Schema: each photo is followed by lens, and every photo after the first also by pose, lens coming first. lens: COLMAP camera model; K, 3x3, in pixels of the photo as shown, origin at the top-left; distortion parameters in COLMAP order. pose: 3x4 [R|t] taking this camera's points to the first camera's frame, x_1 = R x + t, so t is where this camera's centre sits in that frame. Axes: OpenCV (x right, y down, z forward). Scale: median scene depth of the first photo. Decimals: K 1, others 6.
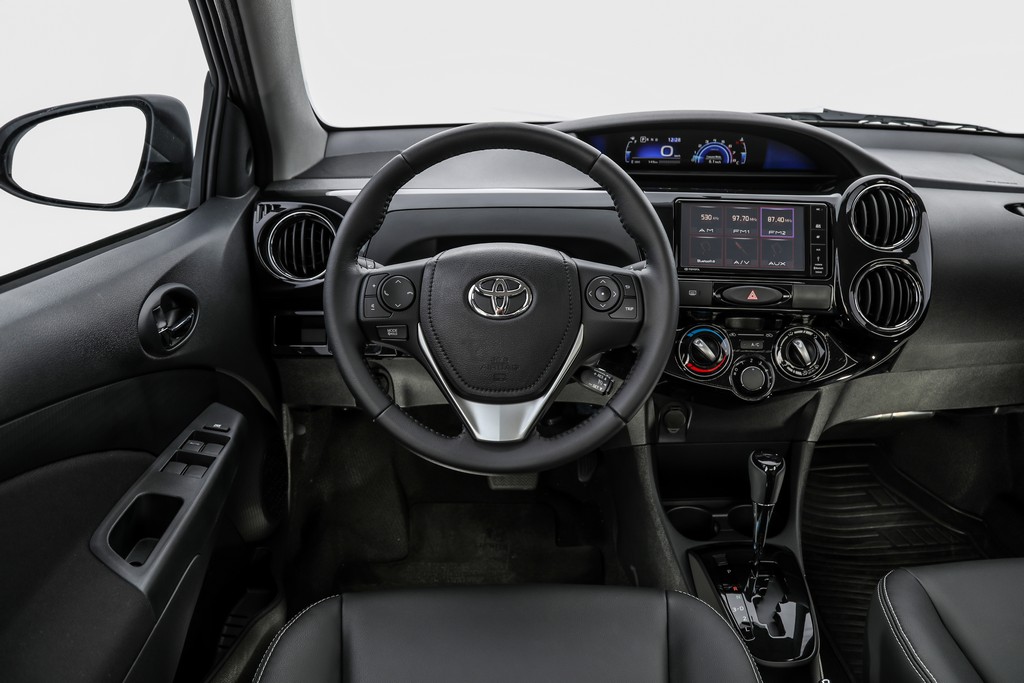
lens RADIAL K [[726.1, 0, 512.0], [0, 726.1, 341.5], [0, 0, 1]] dist [-0.099010, 0.059810]
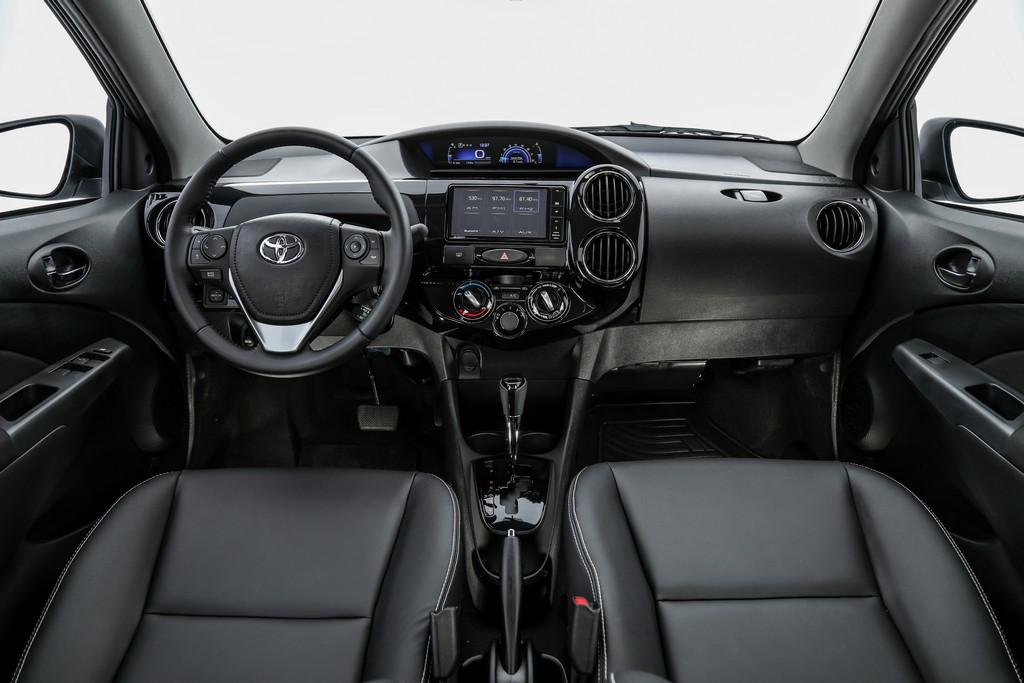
lens RADIAL K [[680.8, 0, 512.0], [0, 680.8, 341.5], [0, 0, 1]] dist [-0.122629, 0.056461]
pose [[0.999812, 0.003334, -0.019121, 0.363441], [-0.003845, 0.999635, -0.026727, 0.120377], [0.019025, 0.026795, 0.999460, -0.224421]]
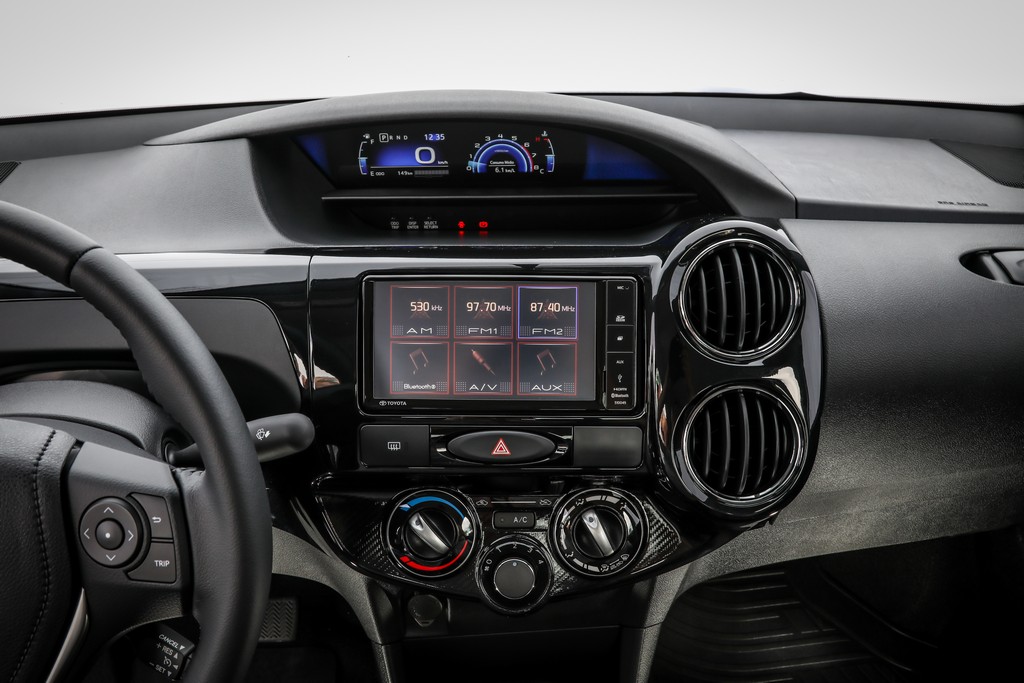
lens RADIAL K [[807.2, 0, 503.5], [0, 807.2, 372.6], [0, 0, 1]] dist [-0.075385, 0.004022]
pose [[0.998781, -0.030208, 0.039042, 0.306290], [0.026205, 0.994716, 0.099267, -0.180447], [-0.041834, -0.098123, 0.994295, 0.369357]]
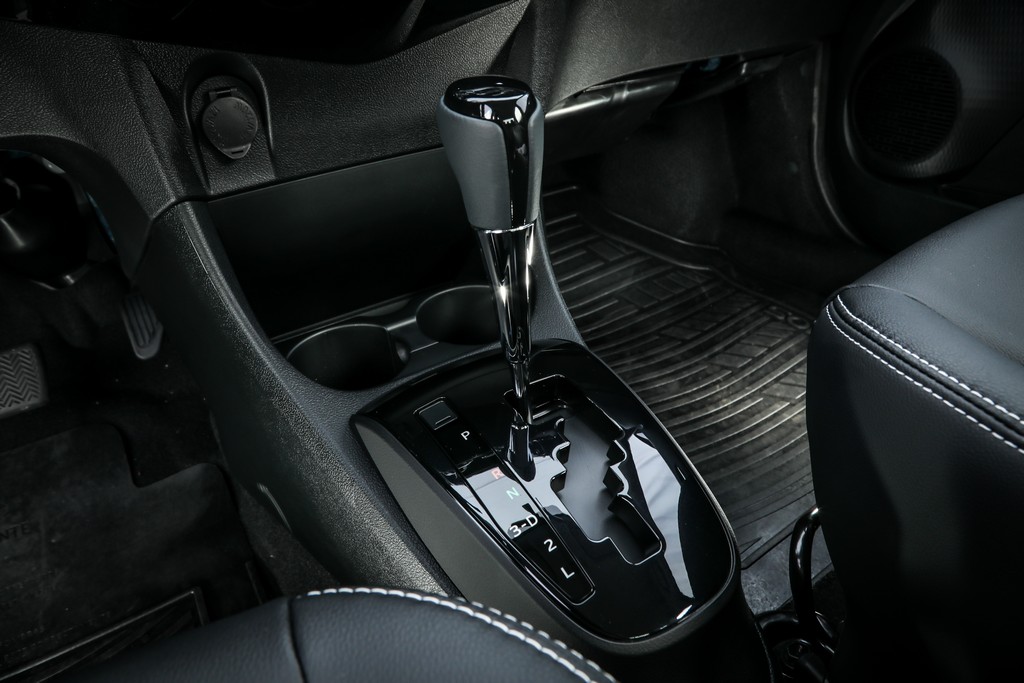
lens RADIAL K [[680.8, 0, 512.0], [0, 680.8, 341.5], [0, 0, 1]] dist [-0.122629, 0.056461]
pose [[0.849363, -0.306879, 0.429426, 0.183560], [0.225292, 0.946553, 0.230826, 0.195532], [-0.477311, -0.099309, 0.873105, 0.671997]]
